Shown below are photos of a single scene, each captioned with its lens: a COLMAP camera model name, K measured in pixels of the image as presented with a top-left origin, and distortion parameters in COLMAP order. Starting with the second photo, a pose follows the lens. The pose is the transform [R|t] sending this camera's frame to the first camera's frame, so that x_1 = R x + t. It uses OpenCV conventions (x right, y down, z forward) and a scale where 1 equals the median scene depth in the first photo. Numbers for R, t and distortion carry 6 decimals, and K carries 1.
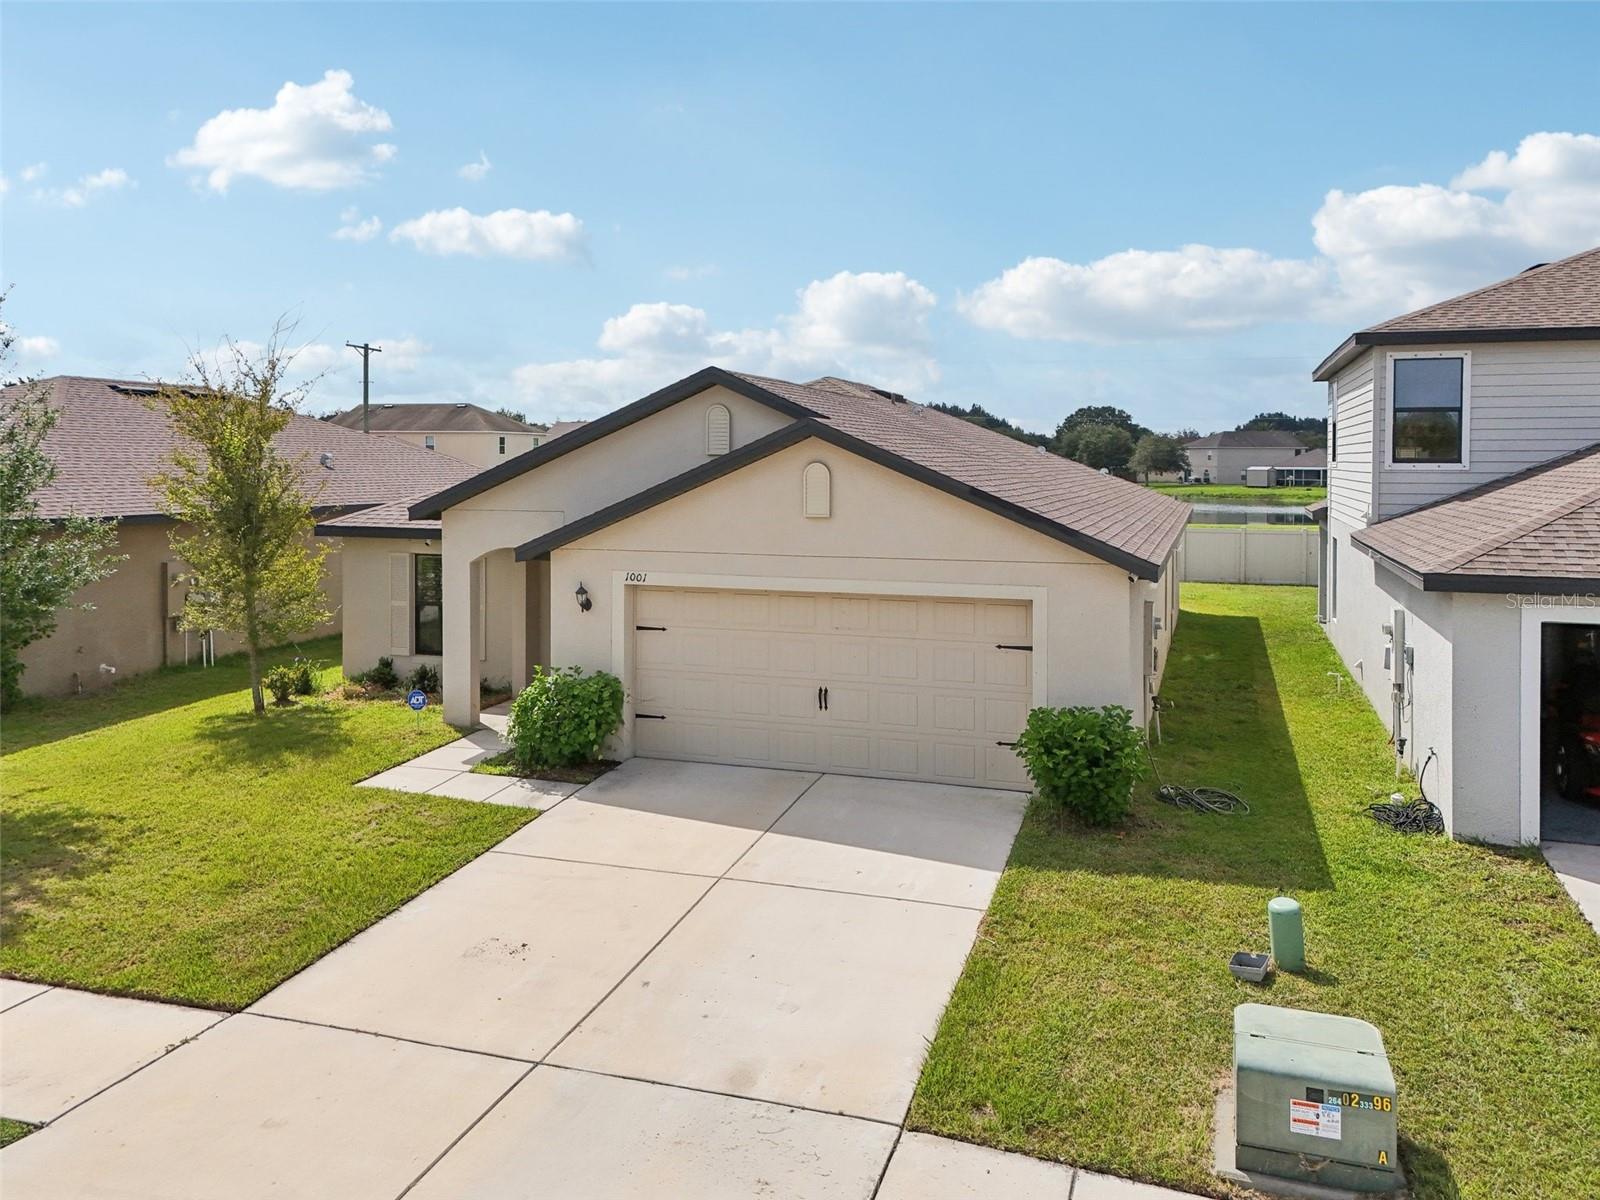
lens RADIAL K [[1233.0, 0, 803.3], [0, 1233.0, 503.8], [0, 0, 1]] dist [0.033605, -0.004163]
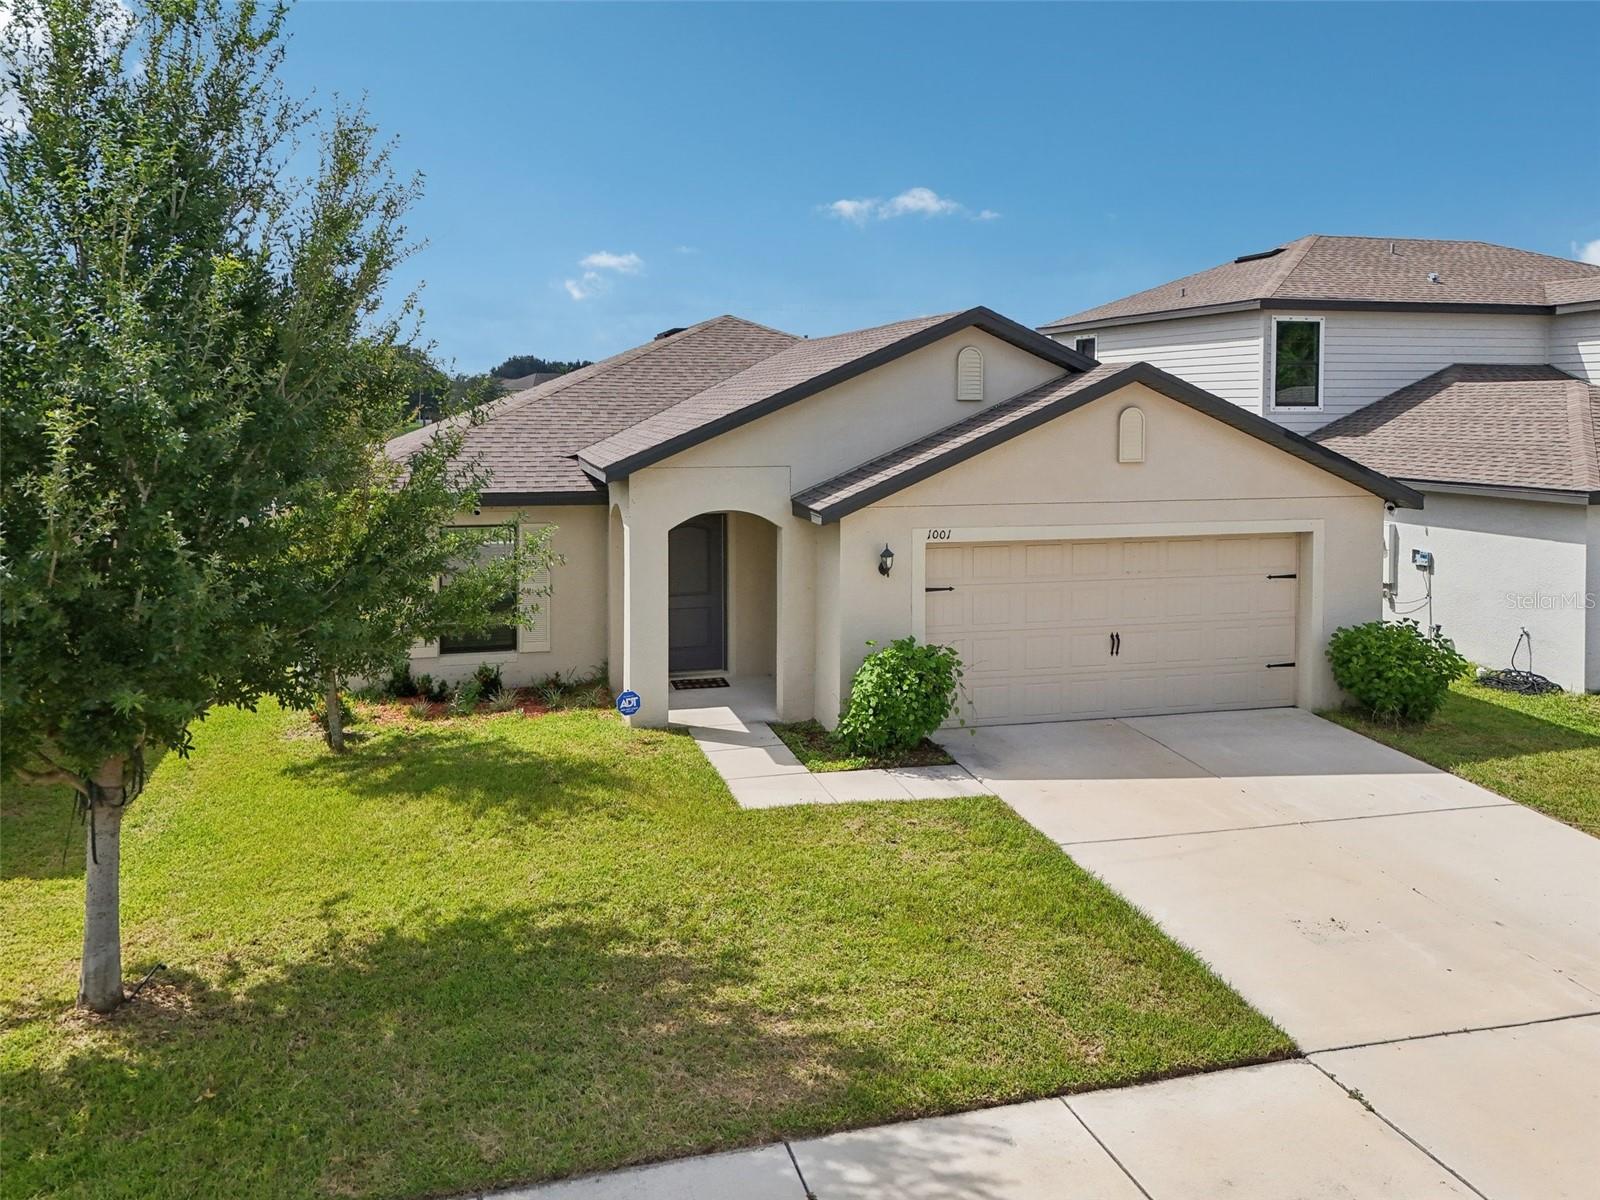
lens RADIAL K [[1252.7, 0, 799.5], [0, 1252.7, 458.5], [0, 0, 1]] dist [0.036298, -0.012560]
pose [[0.832865, -0.026315, 0.552850, -0.735152], [0.019446, 0.999644, 0.018286, -0.016197], [-0.553134, -0.004479, 0.833080, 0.280960]]
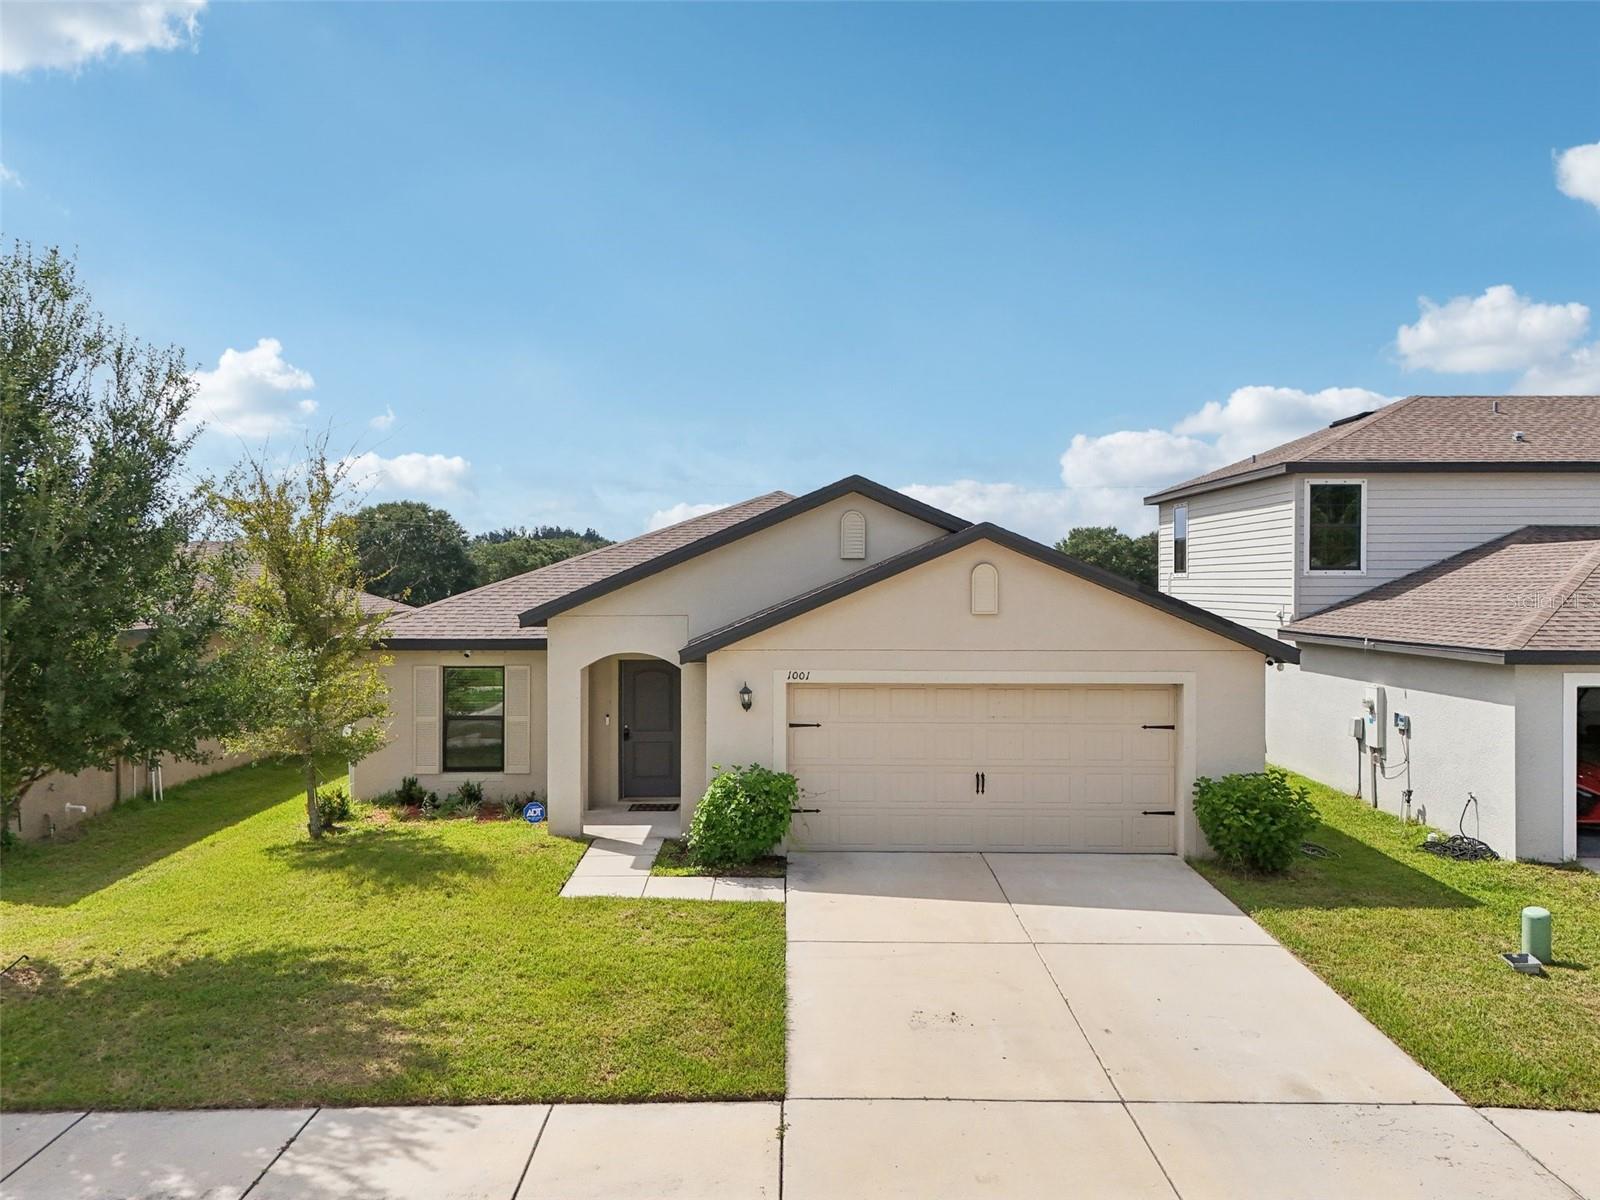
lens RADIAL K [[1209.8, 0, 800.0], [0, 1209.8, 600.0], [0, 0, 1]] dist [0.067587, -0.059398]
pose [[0.950163, -0.007169, 0.311670, -0.450200], [0.014032, 0.999706, -0.019785, 0.015452], [-0.311437, 0.023173, 0.949984, 0.032070]]
